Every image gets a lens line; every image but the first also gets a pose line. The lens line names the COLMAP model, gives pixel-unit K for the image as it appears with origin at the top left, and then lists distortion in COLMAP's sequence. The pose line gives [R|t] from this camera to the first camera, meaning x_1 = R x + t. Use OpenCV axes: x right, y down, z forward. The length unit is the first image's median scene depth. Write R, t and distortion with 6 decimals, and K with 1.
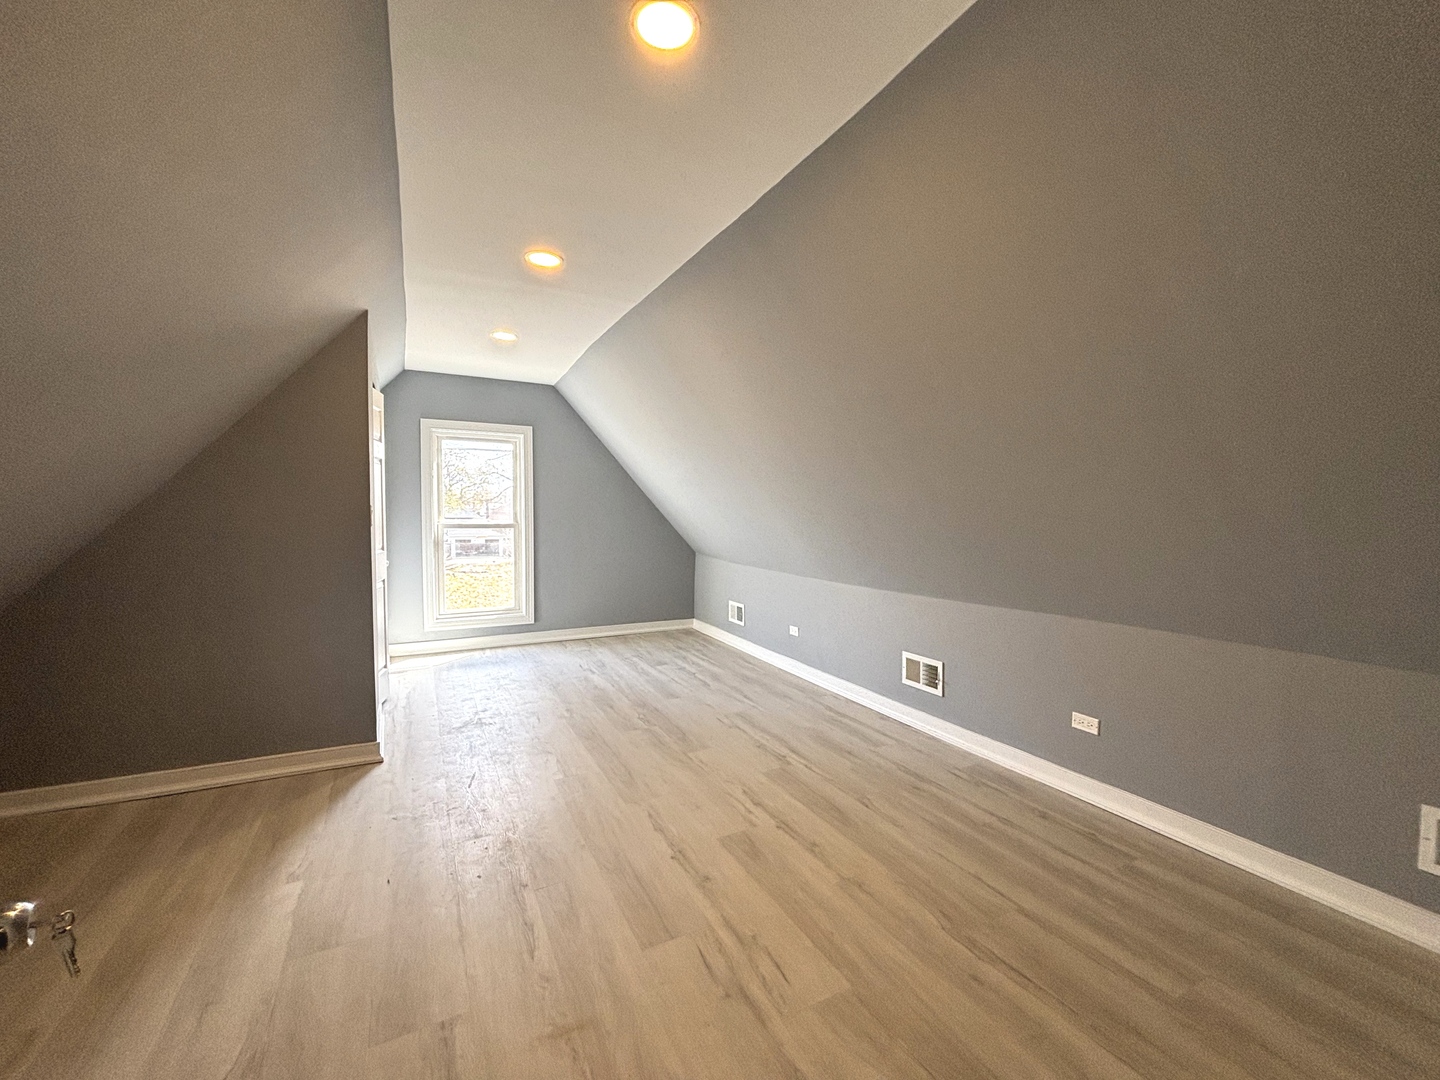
lens RADIAL K [[585.3, 0, 720.0], [0, 585.3, 539.0], [0, 0, 1]] dist [-0.003049, 0.001236]
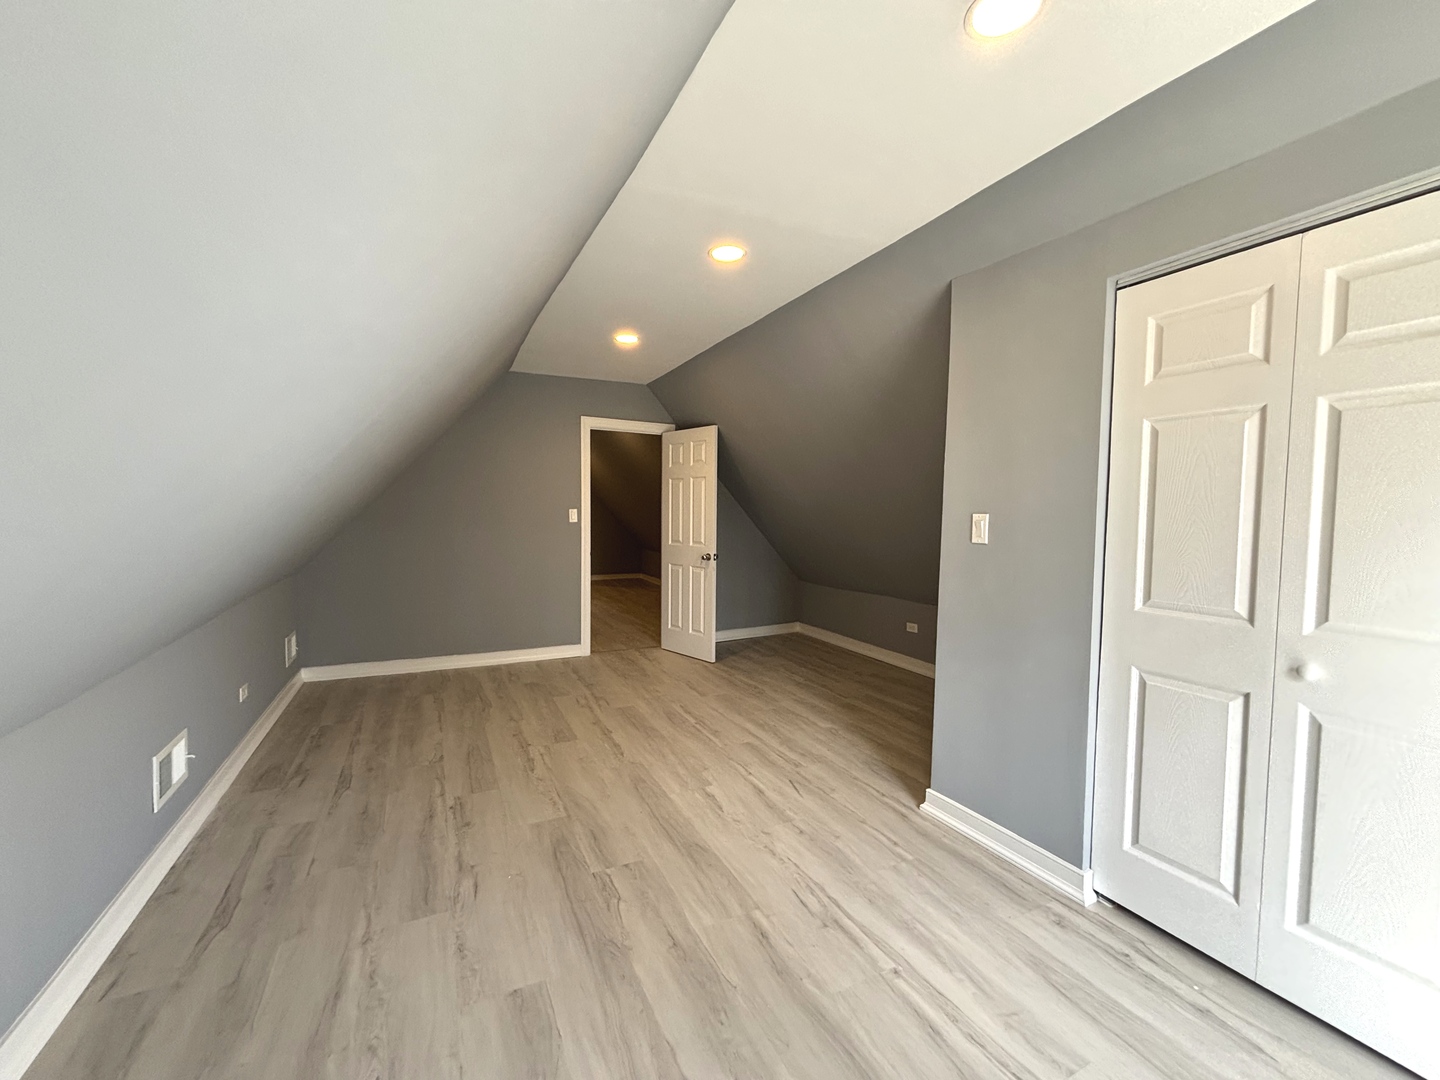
lens RADIAL K [[585.3, 0, 720.3], [0, 585.3, 539.7], [0, 0, 1]] dist [-0.003049, 0.001236]
pose [[-0.999647, -0.017784, 0.019761, -0.332684], [-0.015708, 0.994796, 0.100665, -0.114953], [-0.021448, 0.100319, -0.994724, 2.108700]]
